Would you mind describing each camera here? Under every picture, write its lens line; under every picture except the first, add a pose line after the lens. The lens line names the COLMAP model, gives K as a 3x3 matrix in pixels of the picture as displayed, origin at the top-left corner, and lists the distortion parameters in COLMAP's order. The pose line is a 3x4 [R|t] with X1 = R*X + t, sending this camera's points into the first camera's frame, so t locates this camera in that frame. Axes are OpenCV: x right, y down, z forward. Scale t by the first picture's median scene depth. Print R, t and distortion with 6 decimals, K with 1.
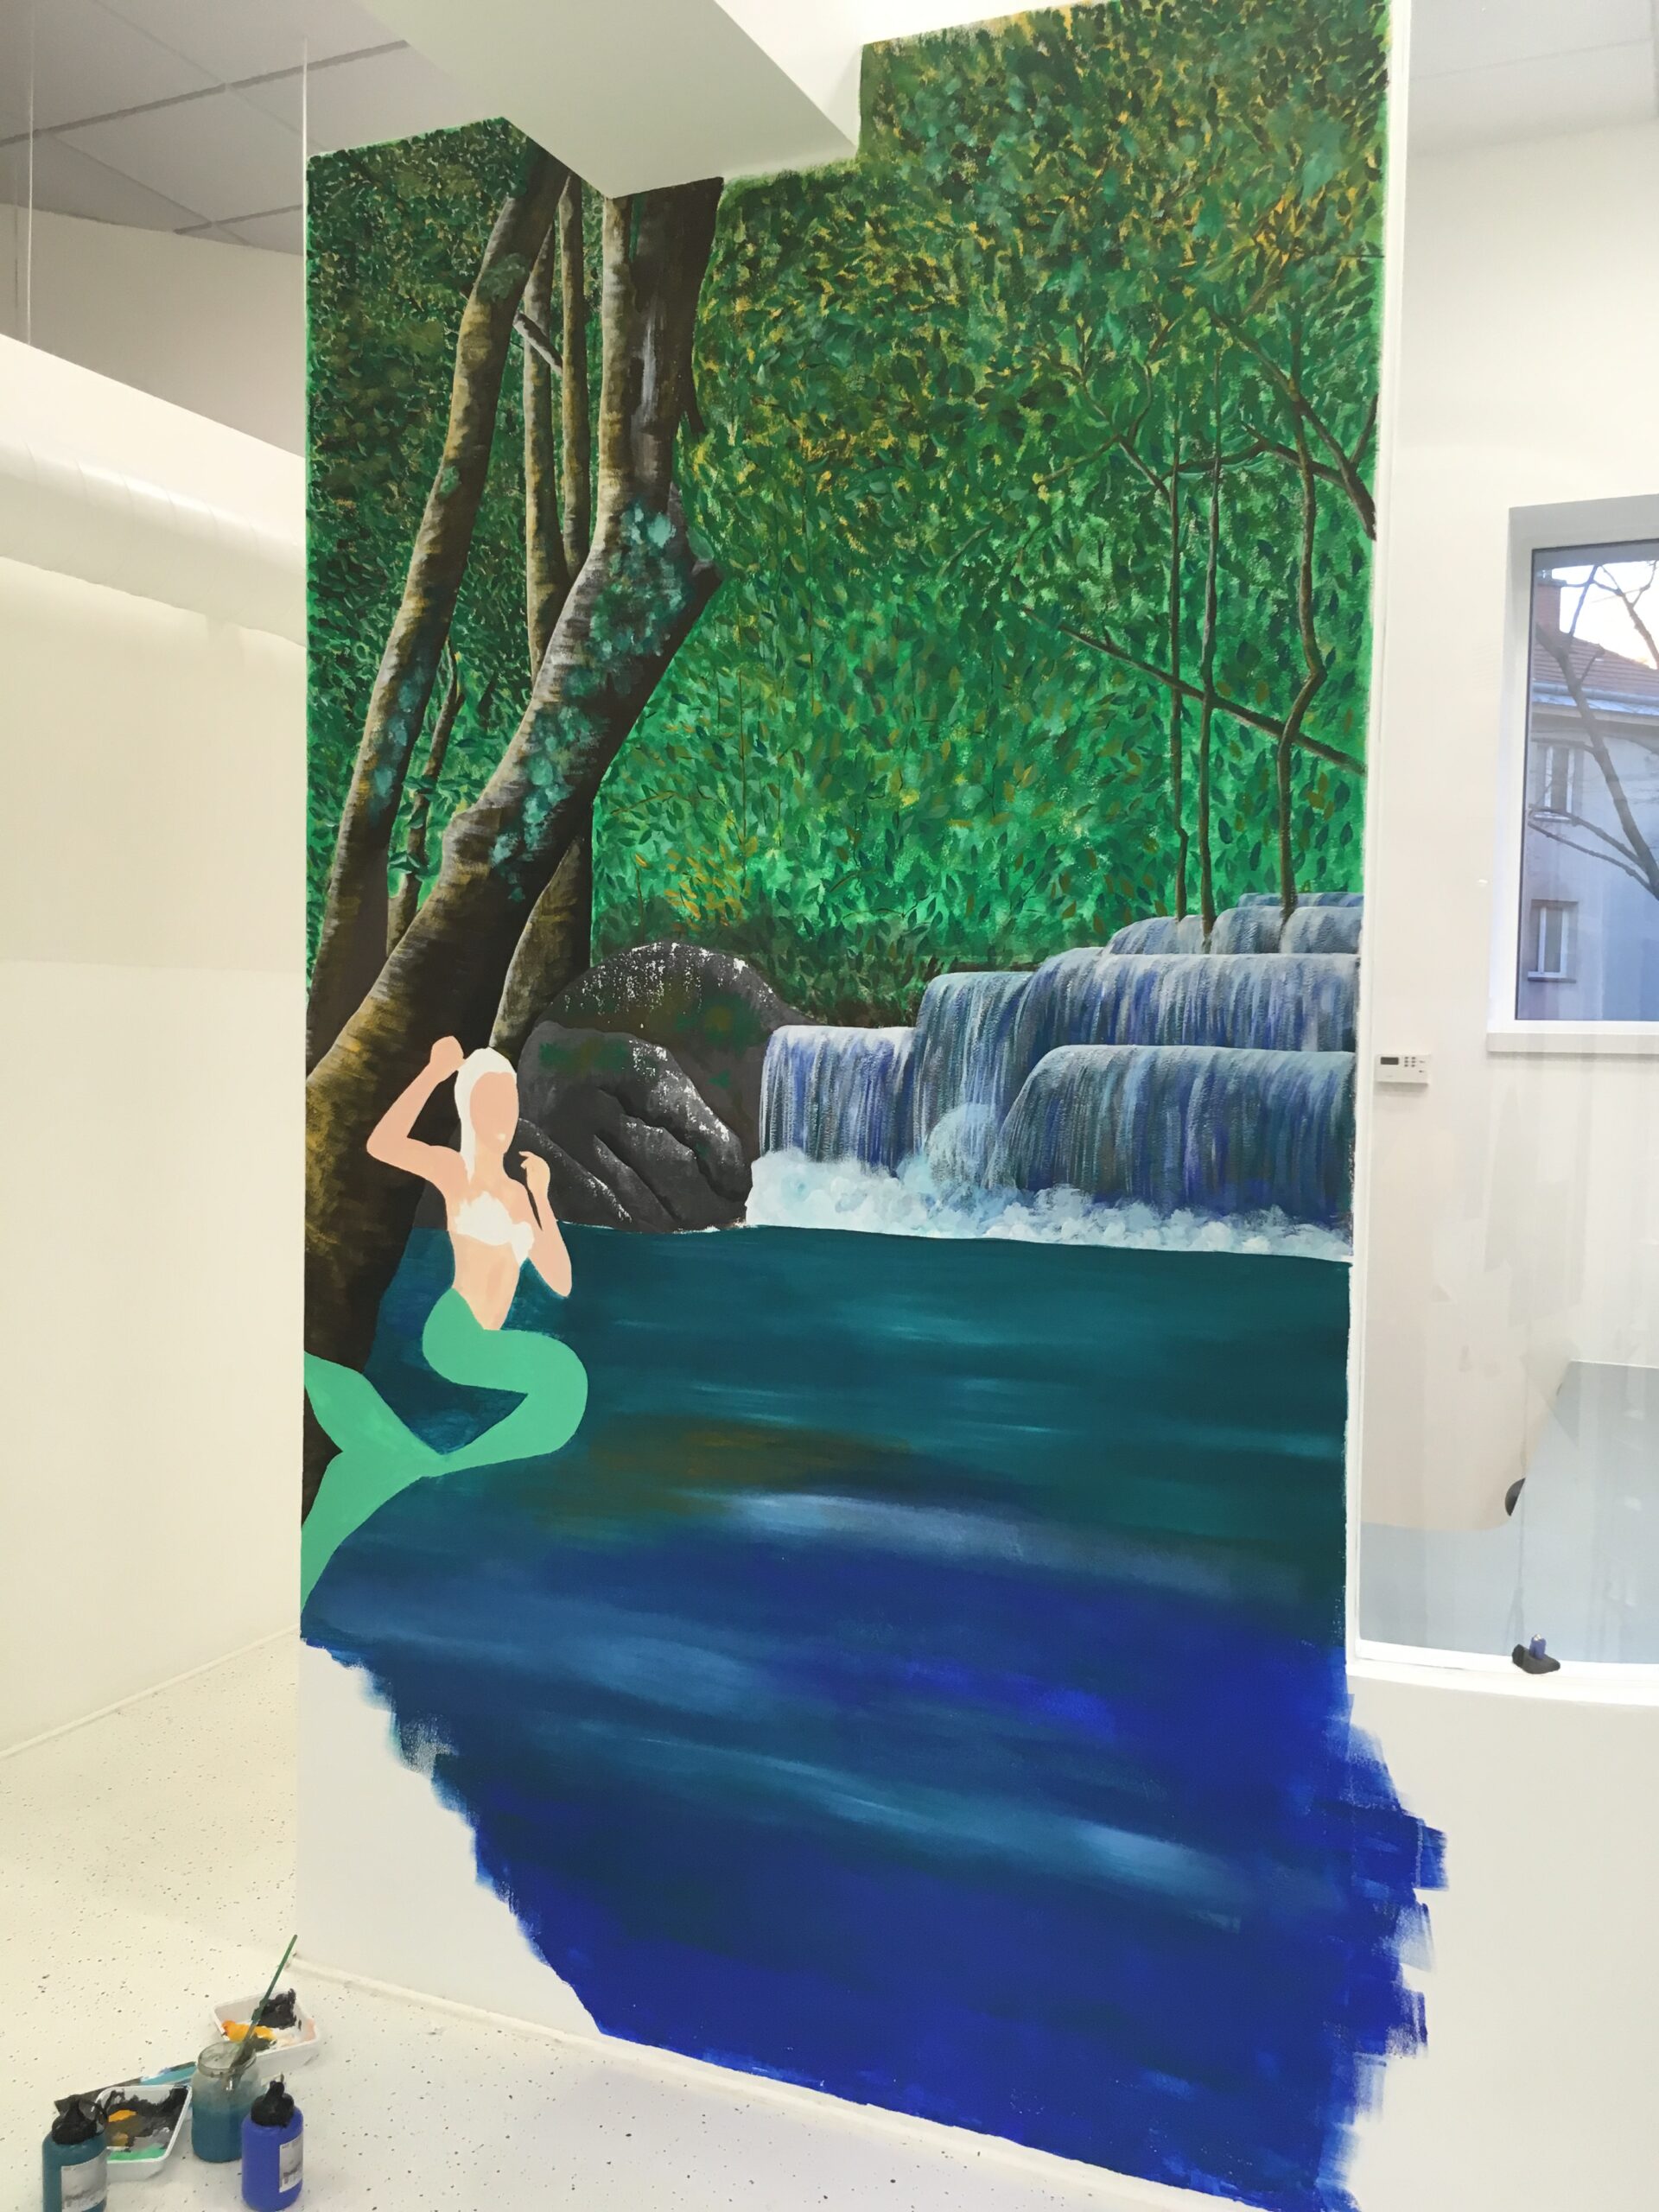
lens RADIAL K [[1886.2, 0, 821.1], [0, 1886.2, 1102.4], [0, 0, 1]] dist [0.071495, -0.103228]
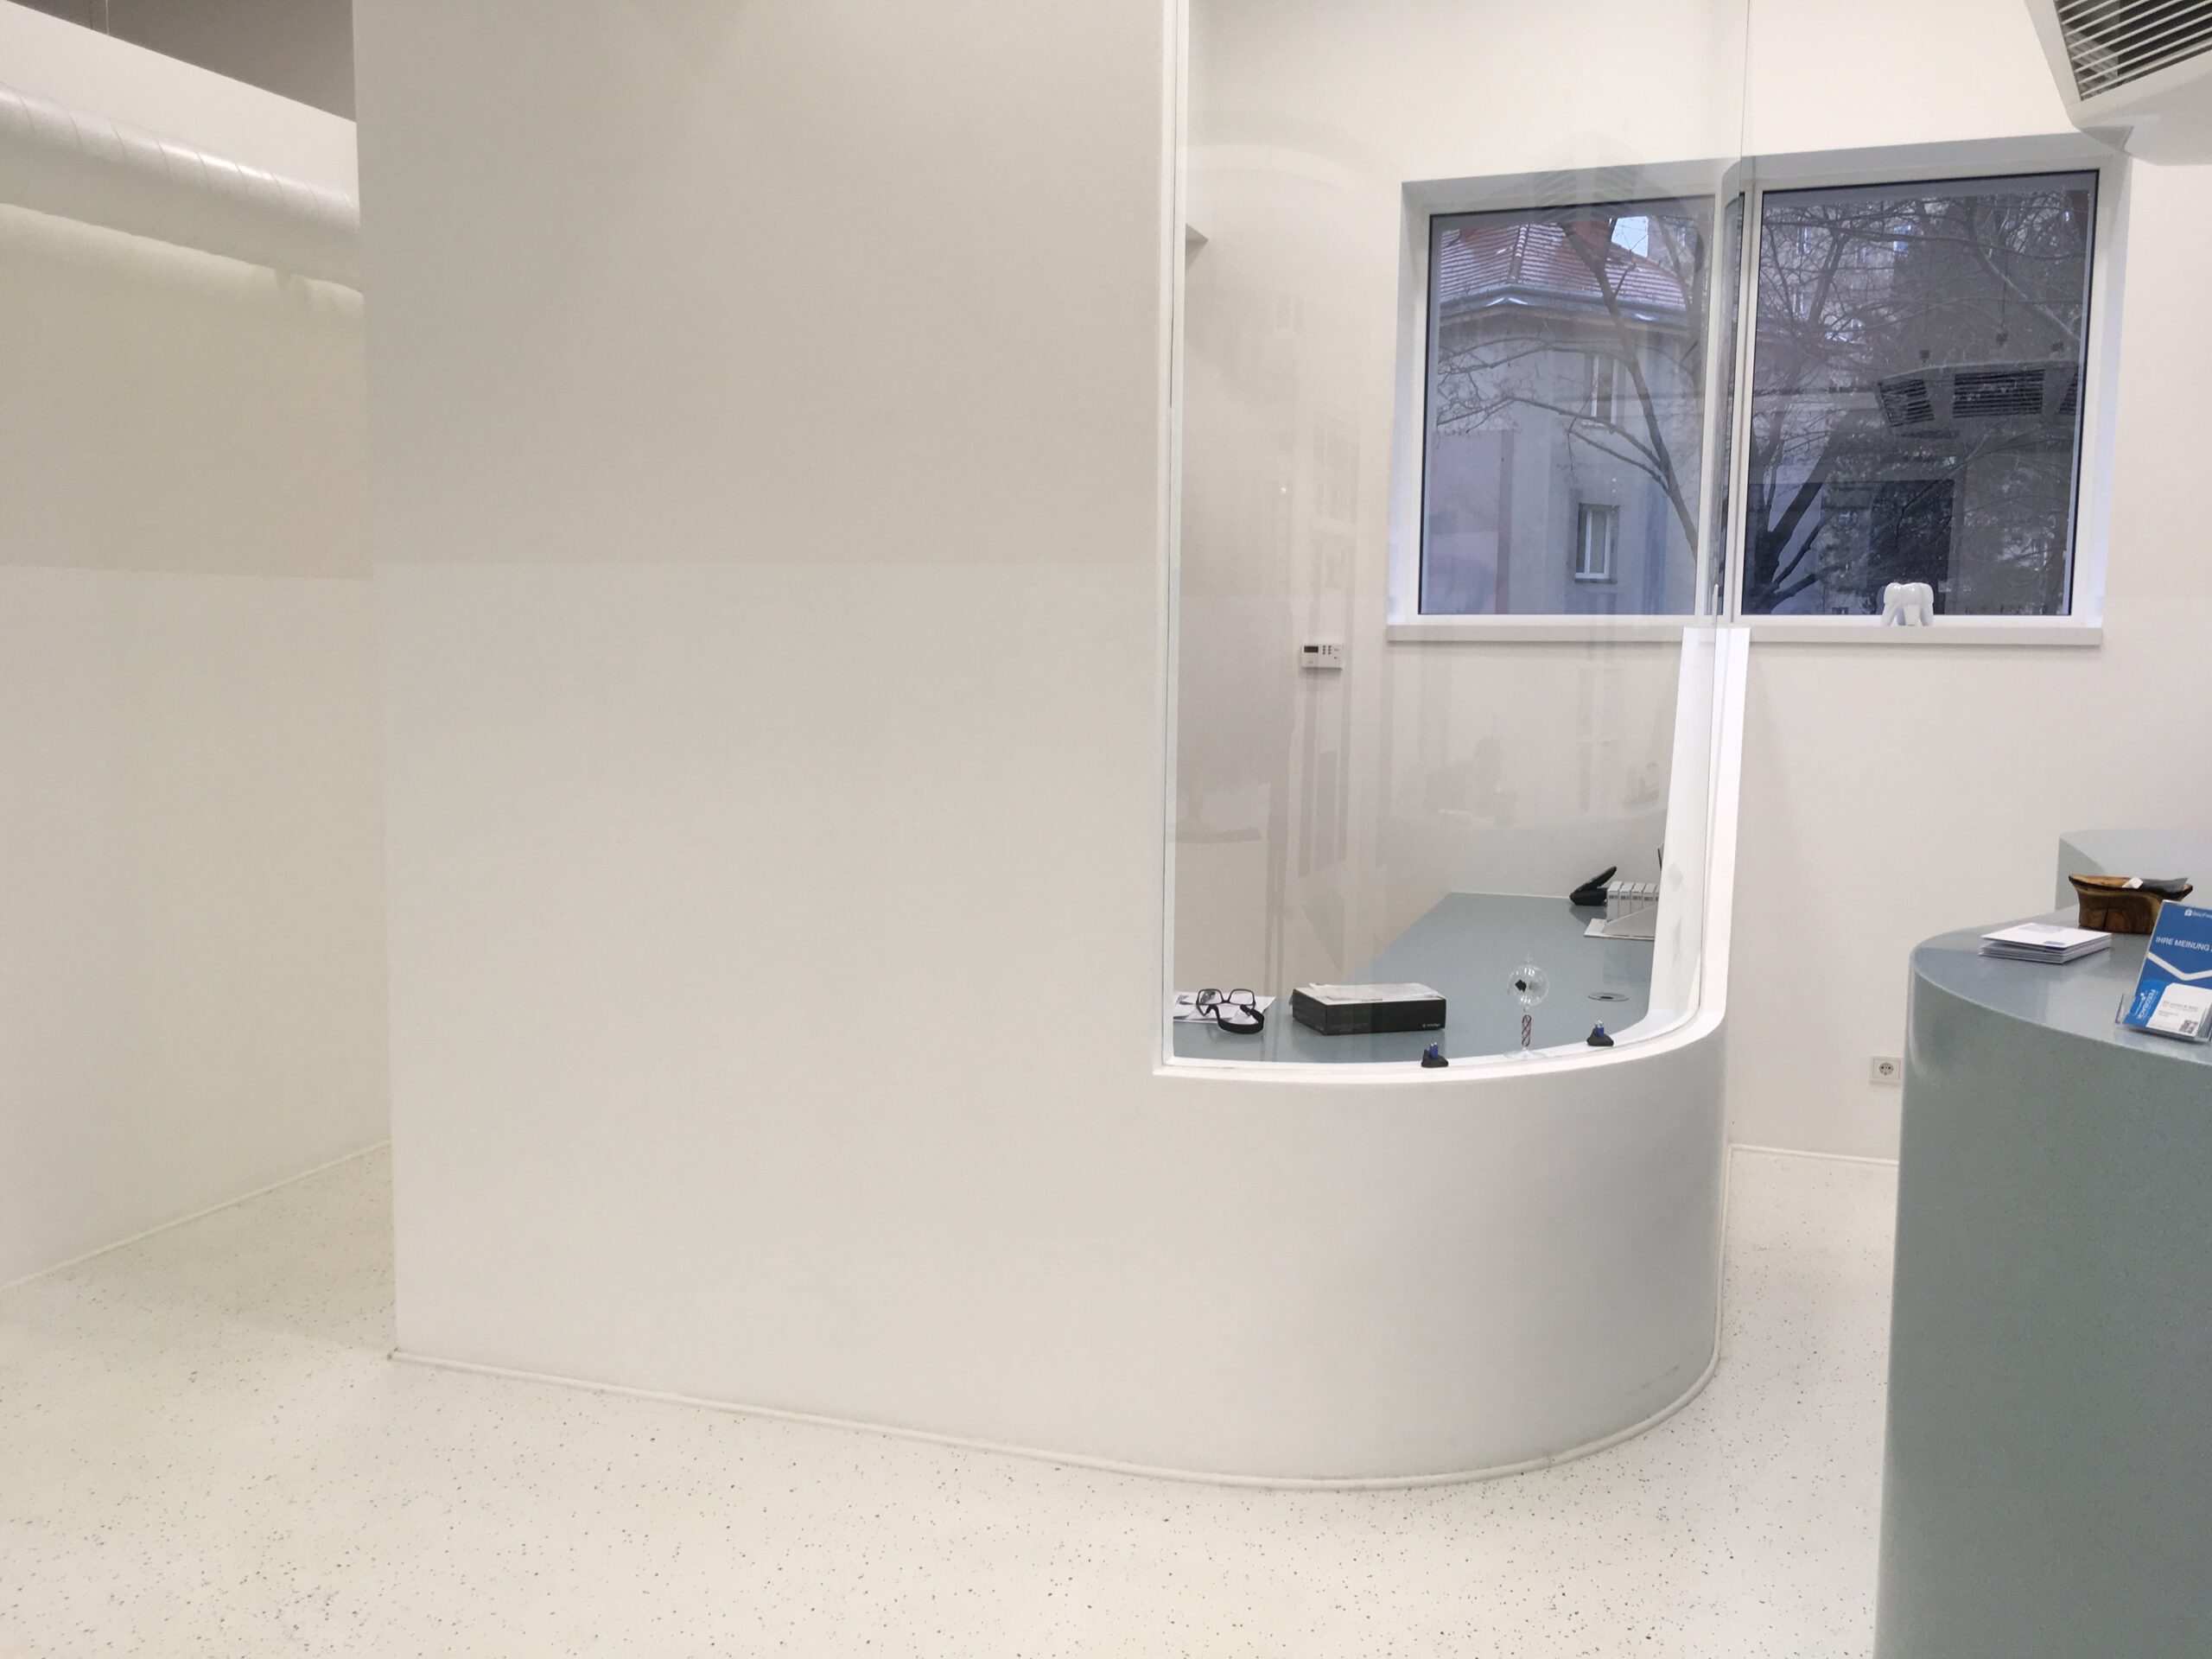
lens RADIAL K [[1886.2, 0, 1088.0], [0, 1886.2, 820.9], [0, 0, 1]] dist [0.071495, -0.103228]
pose [[0.995785, -0.019017, 0.089722, 0.052509], [0.013665, 0.998111, 0.059895, 0.014092], [-0.090691, -0.058416, 0.994164, -0.198037]]
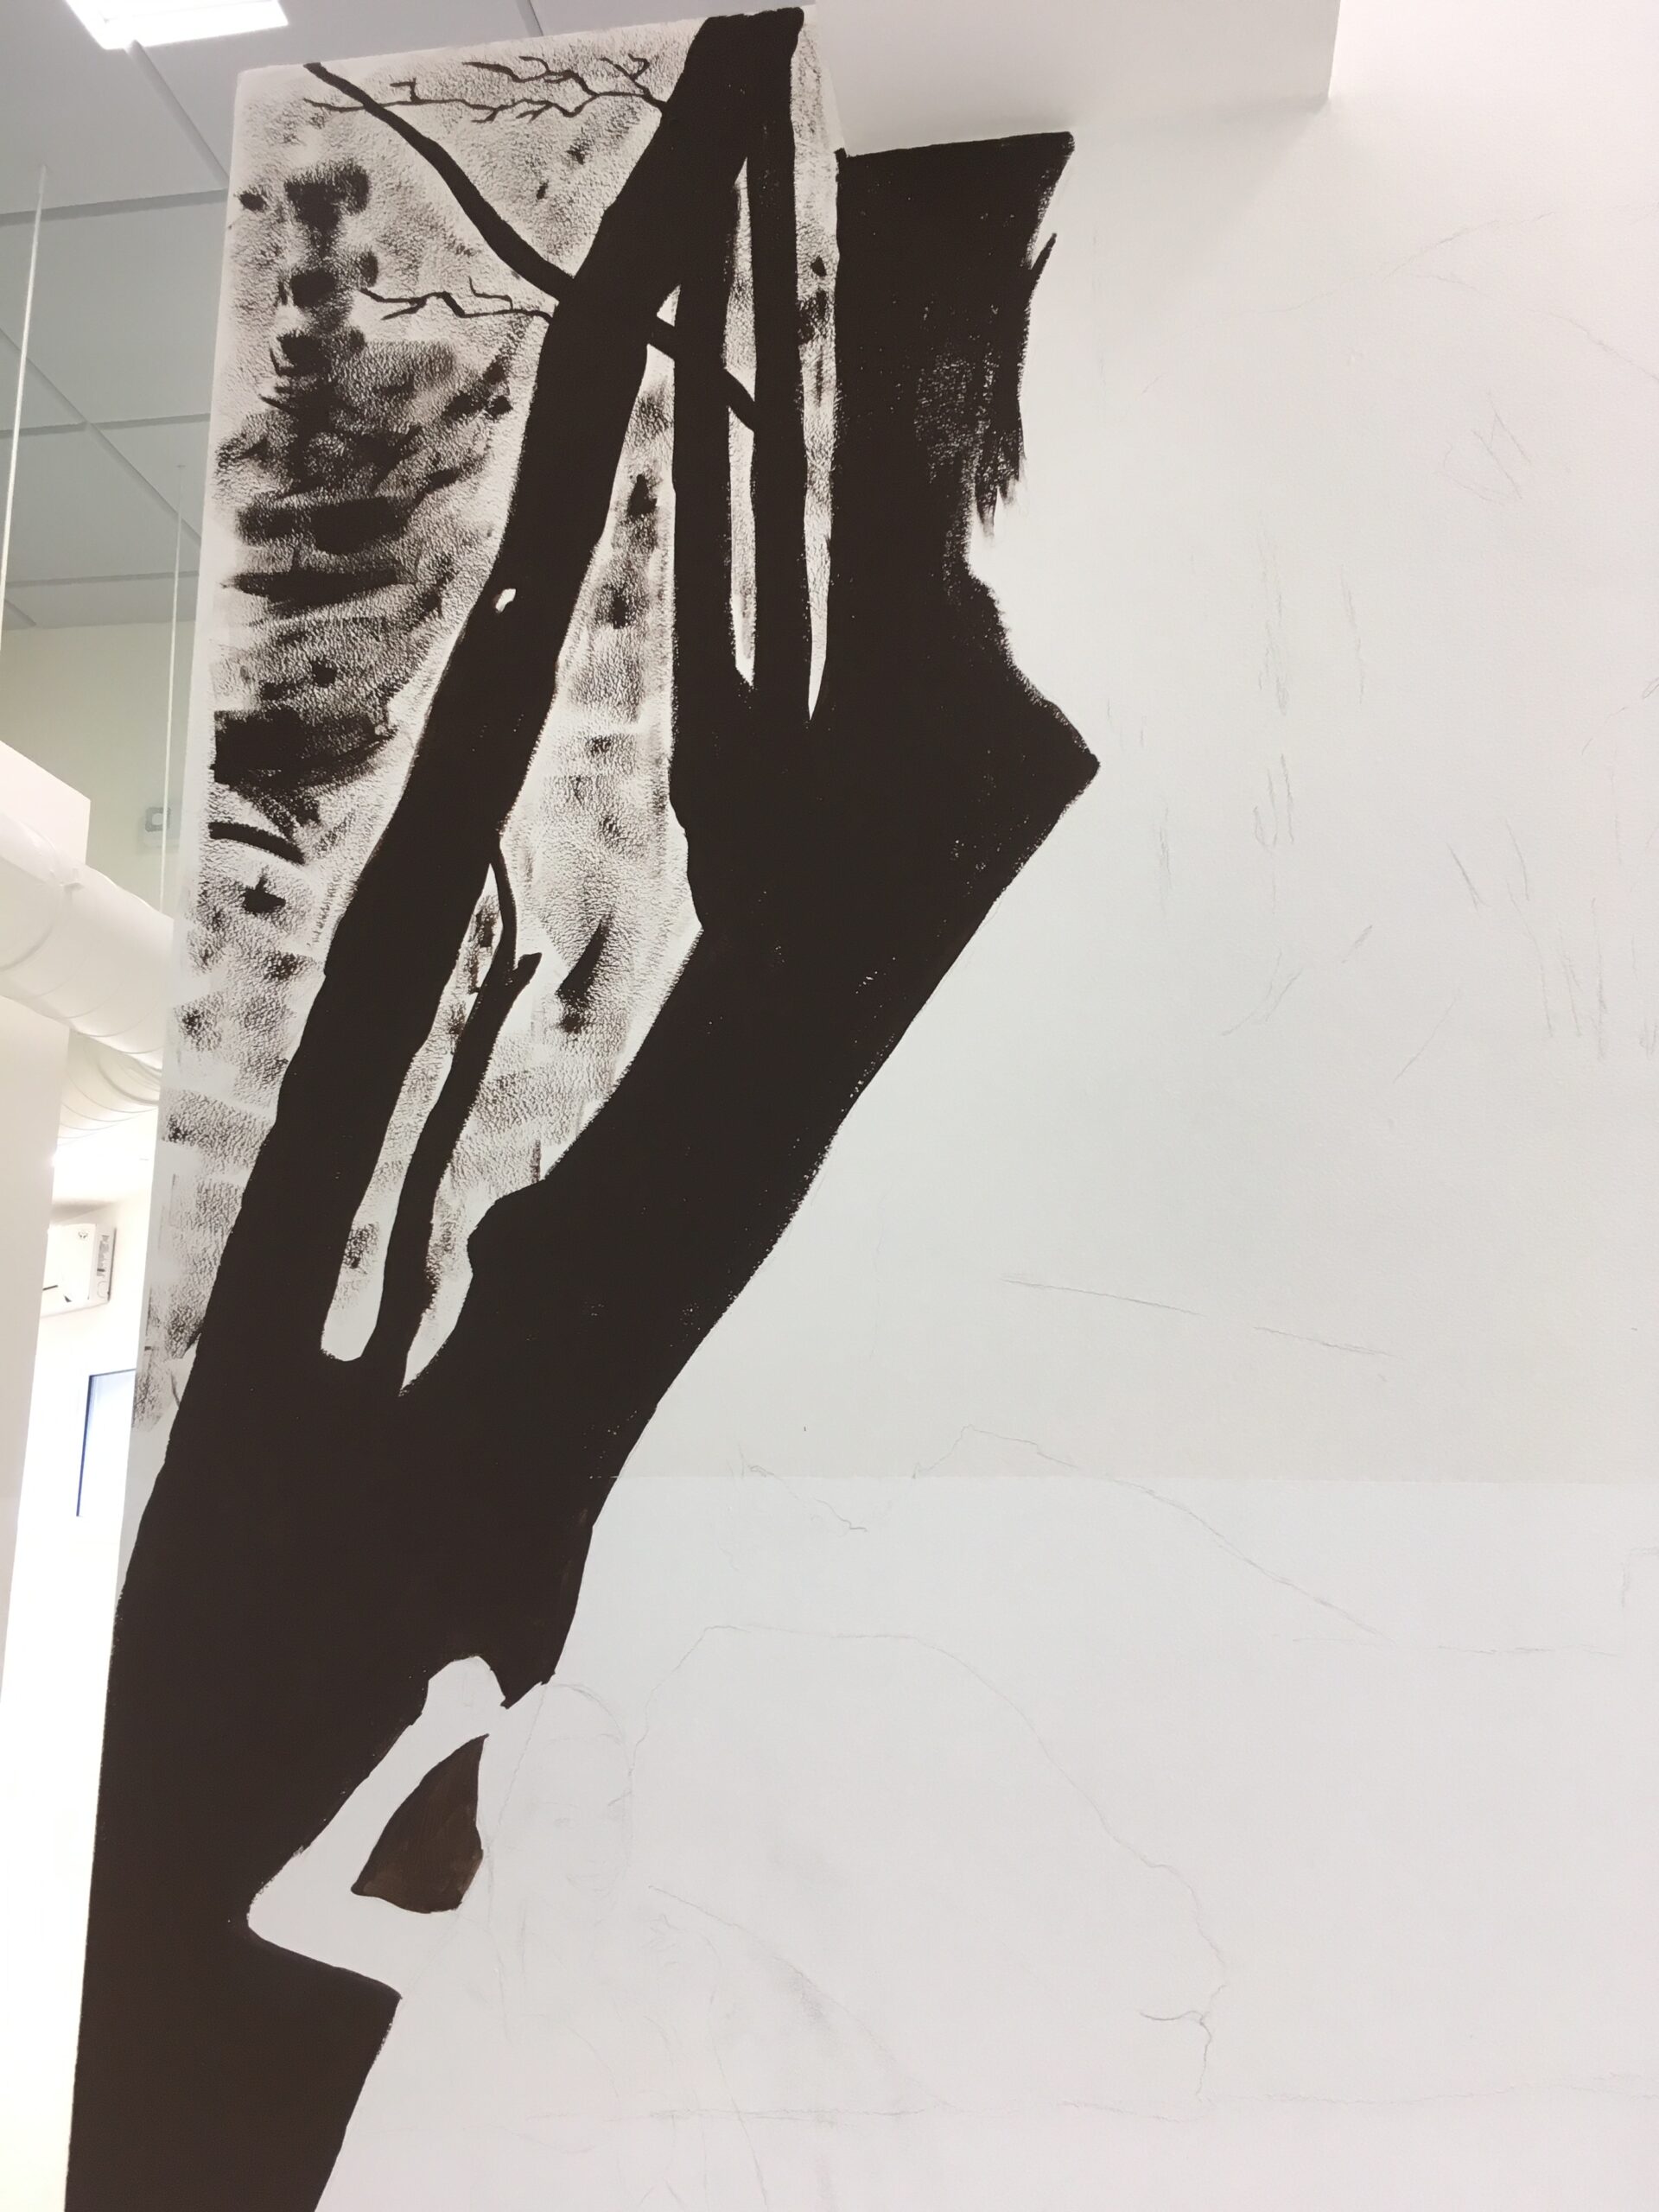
lens RADIAL K [[1886.2, 0, 827.6], [0, 1886.2, 1104.6], [0, 0, 1]] dist [0.071495, -0.103228]
pose [[0.962572, 0.045945, 0.267102, -0.273012], [0.022926, 0.968190, -0.249162, -0.053994], [-0.270054, 0.245960, 0.930900, 0.564835]]
